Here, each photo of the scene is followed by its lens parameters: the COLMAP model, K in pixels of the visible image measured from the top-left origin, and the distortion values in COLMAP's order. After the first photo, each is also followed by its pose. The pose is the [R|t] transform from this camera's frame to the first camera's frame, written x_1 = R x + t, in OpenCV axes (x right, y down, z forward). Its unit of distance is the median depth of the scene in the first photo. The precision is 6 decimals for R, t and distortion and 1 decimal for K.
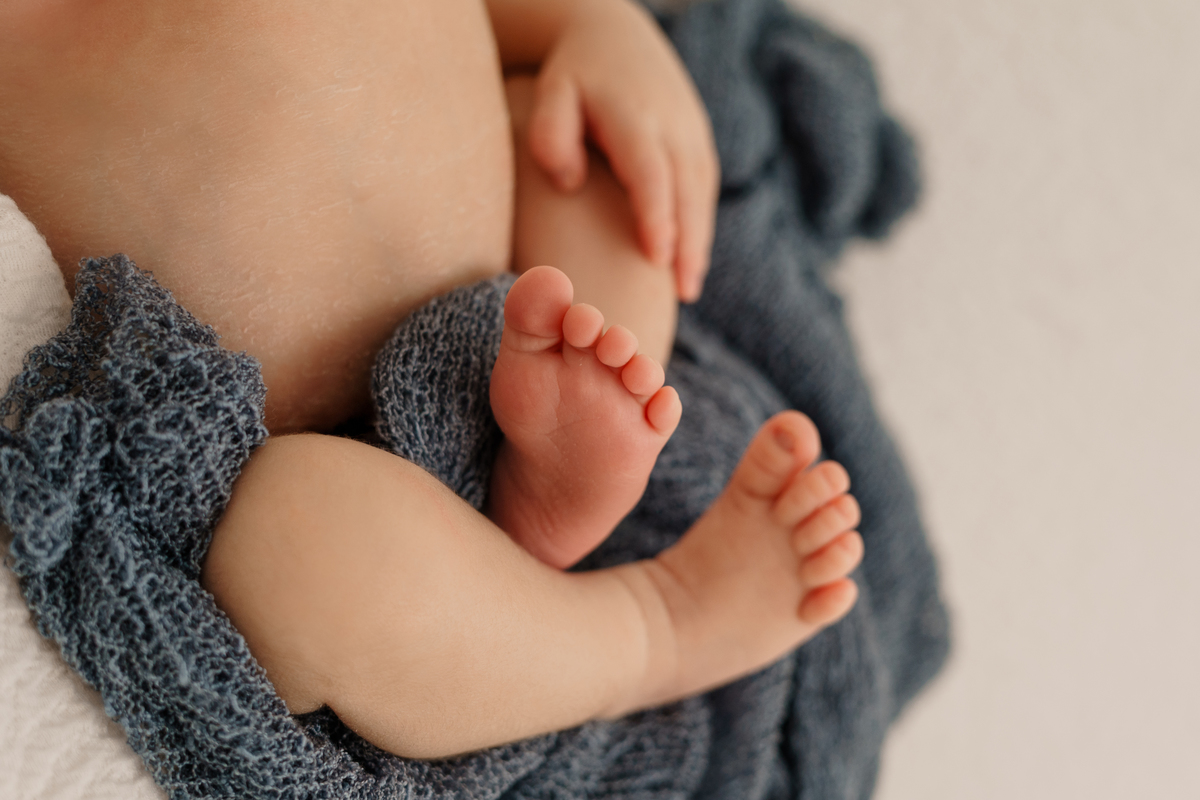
lens RADIAL K [[2037.4, 0, 599.3], [0, 2037.4, 516.7], [0, 0, 1]] dist [-0.081781, -0.016129]
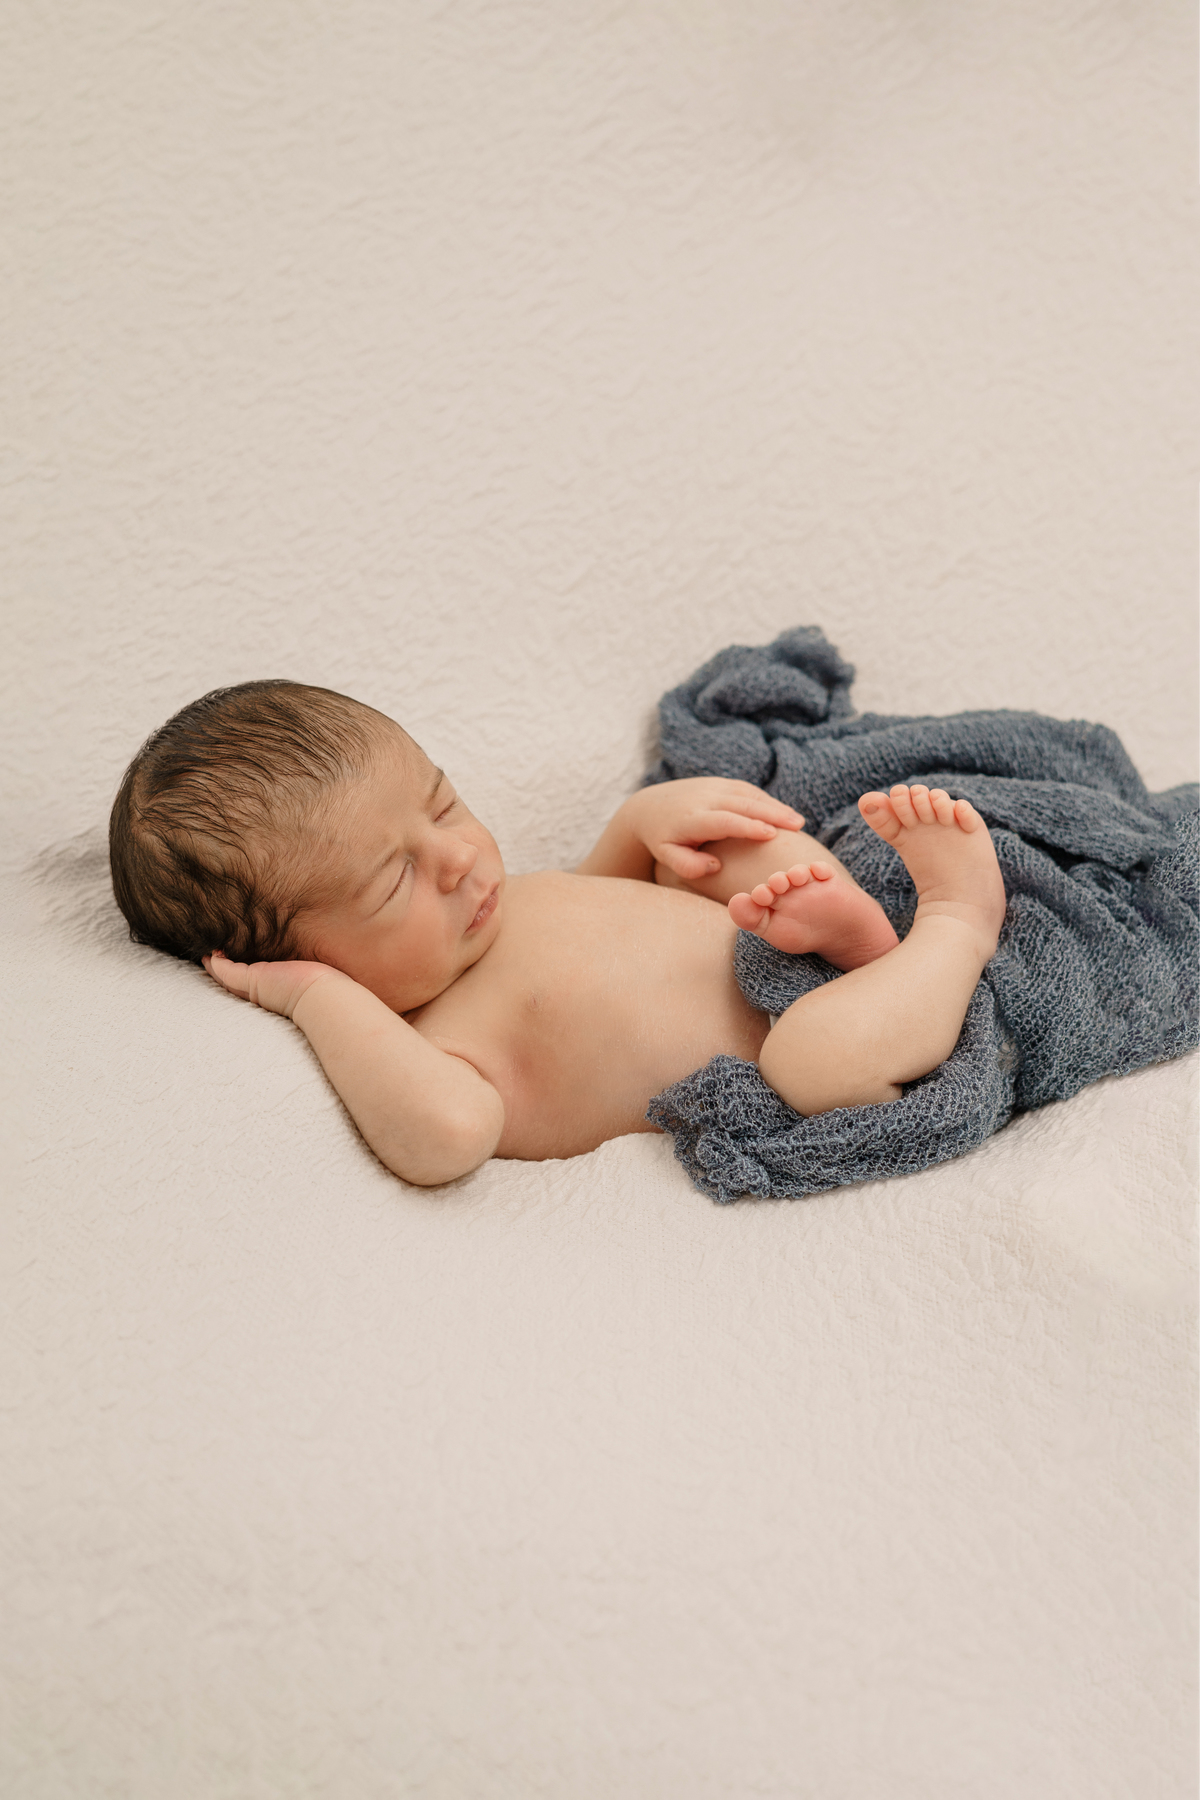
lens RADIAL K [[3056.0, 0, 600.0], [0, 3056.0, 900.0], [0, 0, 1]] dist [-0.081781, -0.016129]
pose [[0.318776, -0.940040, -0.121270, 0.299698], [0.898018, 0.340472, -0.278644, 0.595920], [0.303225, -0.020078, 0.952707, -1.881271]]
